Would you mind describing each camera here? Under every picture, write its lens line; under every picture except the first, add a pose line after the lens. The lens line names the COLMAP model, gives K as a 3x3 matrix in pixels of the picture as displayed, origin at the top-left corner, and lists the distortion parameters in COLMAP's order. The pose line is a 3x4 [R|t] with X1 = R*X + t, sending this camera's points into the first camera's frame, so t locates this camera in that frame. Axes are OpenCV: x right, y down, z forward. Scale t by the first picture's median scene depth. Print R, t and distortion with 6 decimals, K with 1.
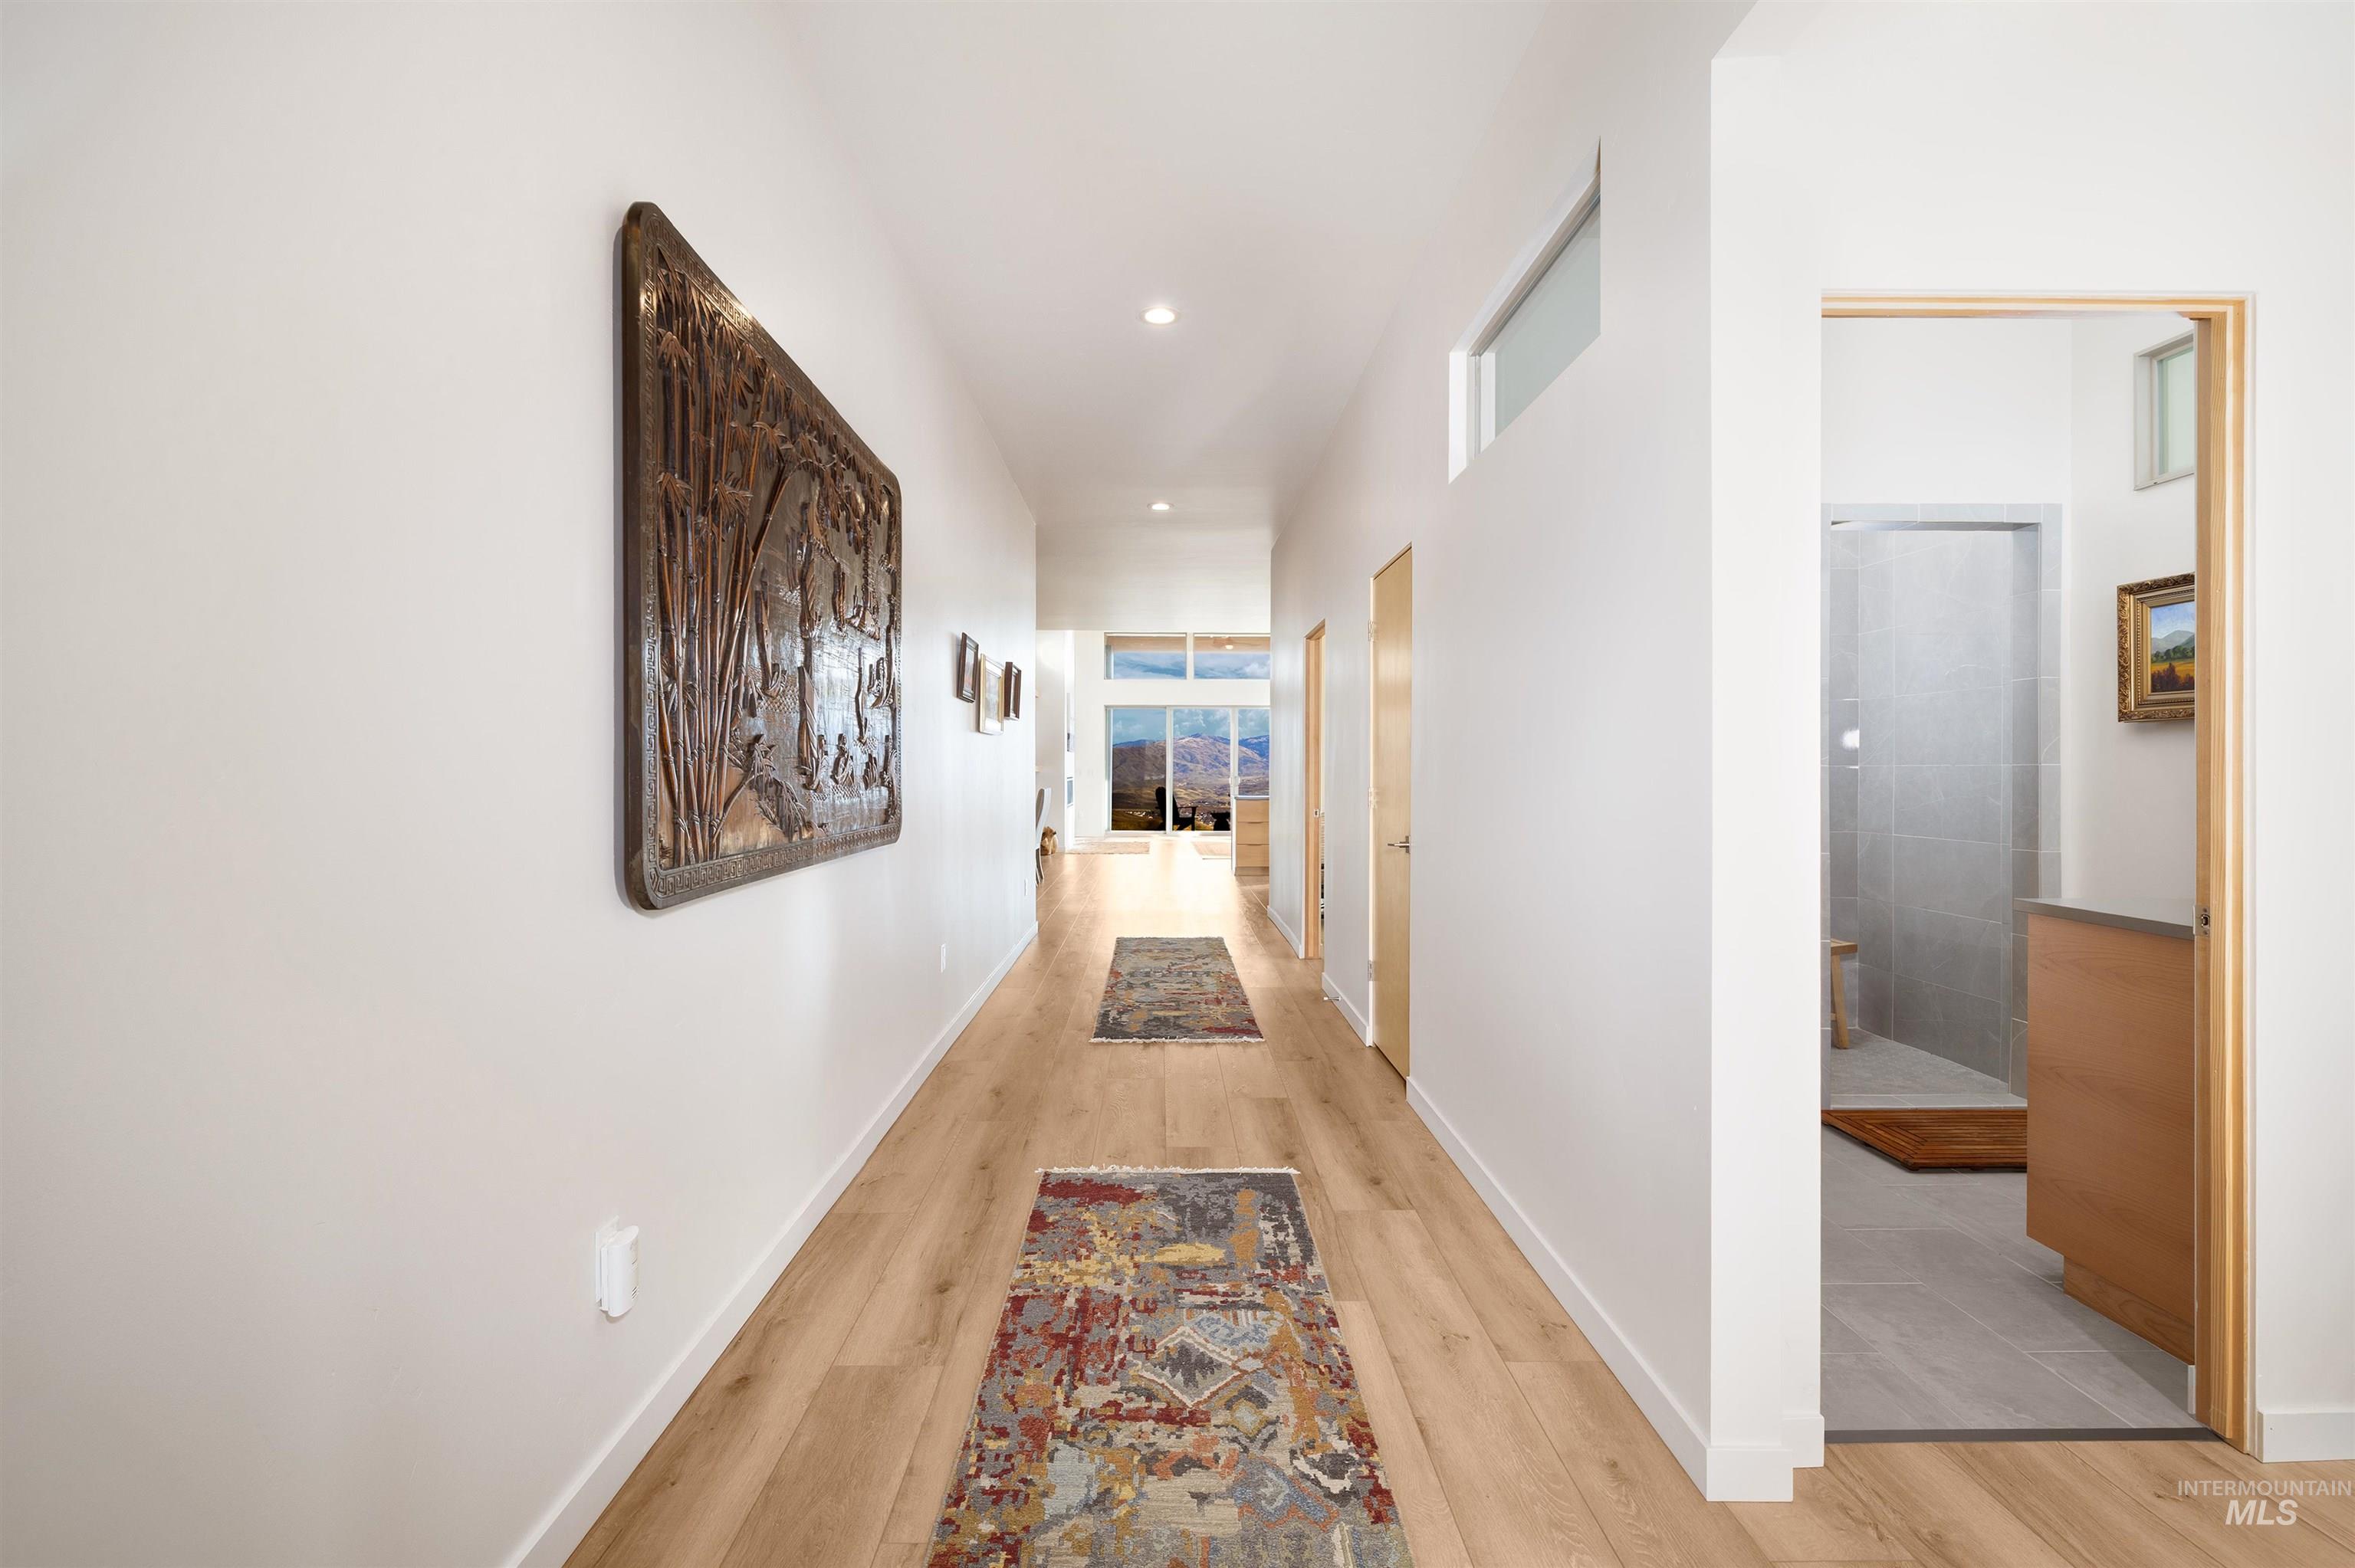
lens RADIAL K [[1067.0, 0, 1182.7], [0, 1067.0, 781.8], [0, 0, 1]] dist [-0.002463, -0.000492]
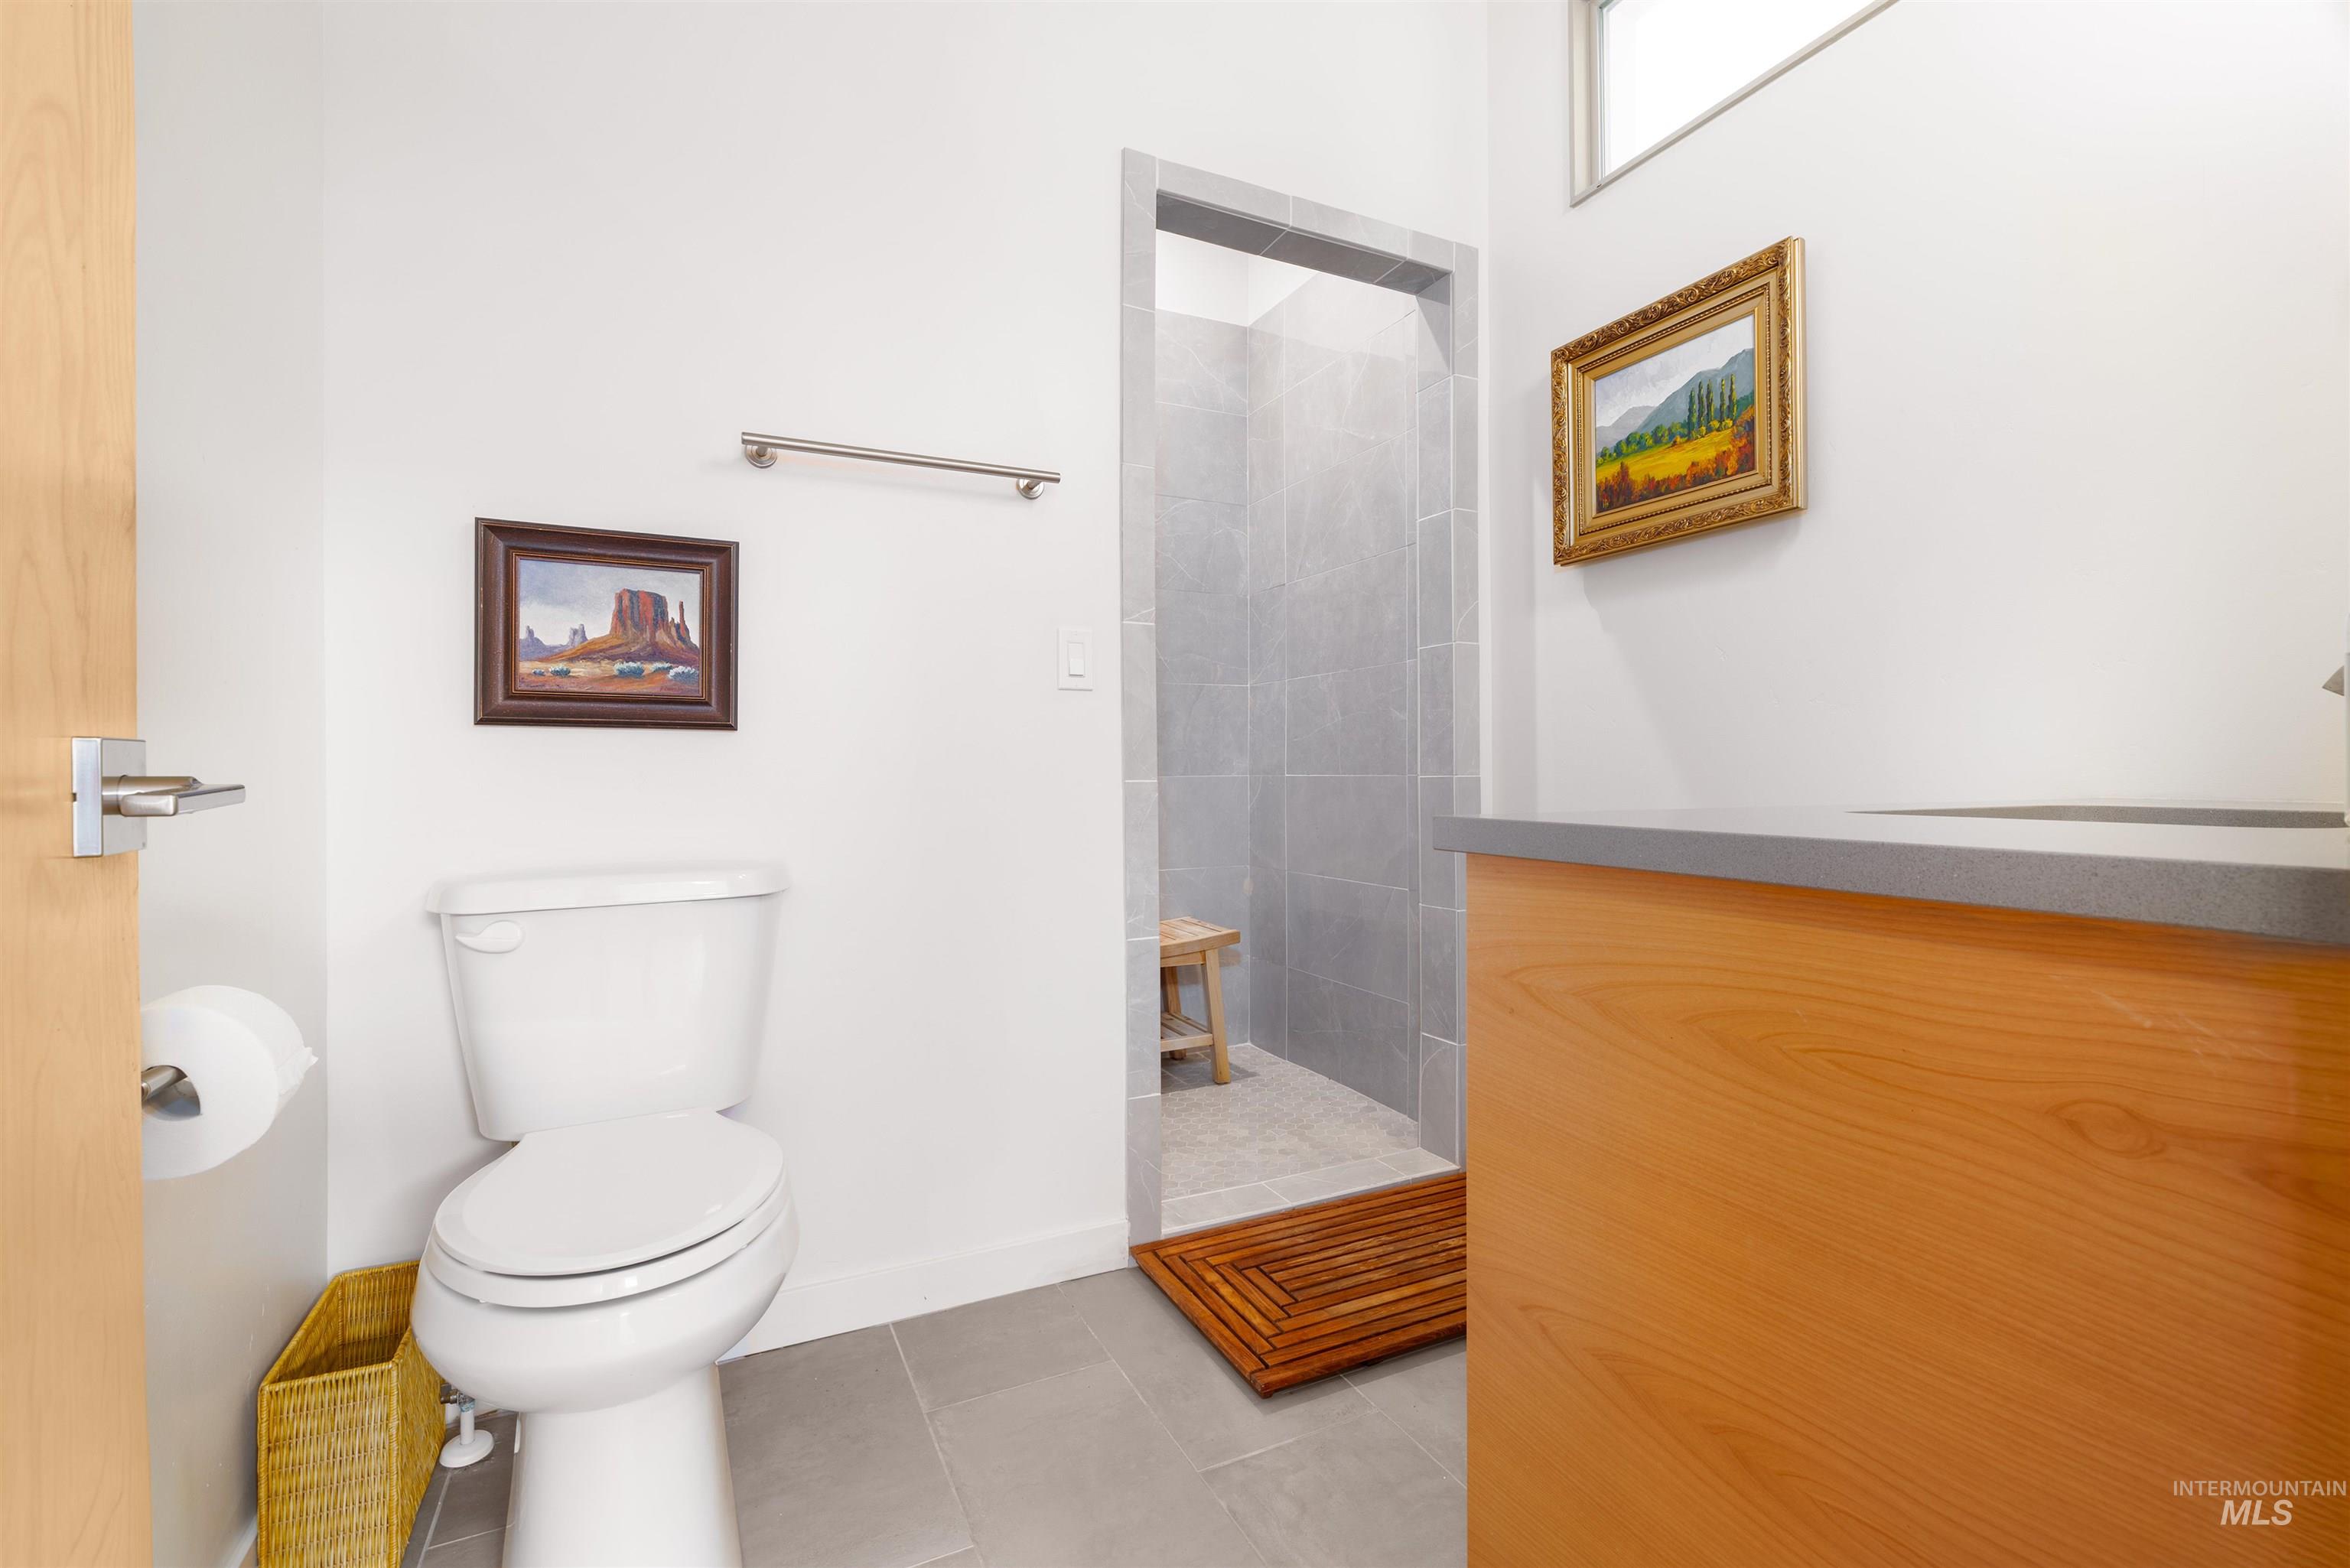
lens RADIAL K [[1064.9, 0, 1174.2], [0, 1064.9, 769.3], [0, 0, 1]] dist [-0.002463, -0.000492]
pose [[0.906053, -0.001262, 0.423163, 0.403294], [0.005432, 0.999948, -0.008649, 0.071138], [-0.423130, 0.010135, 0.906013, 0.520981]]
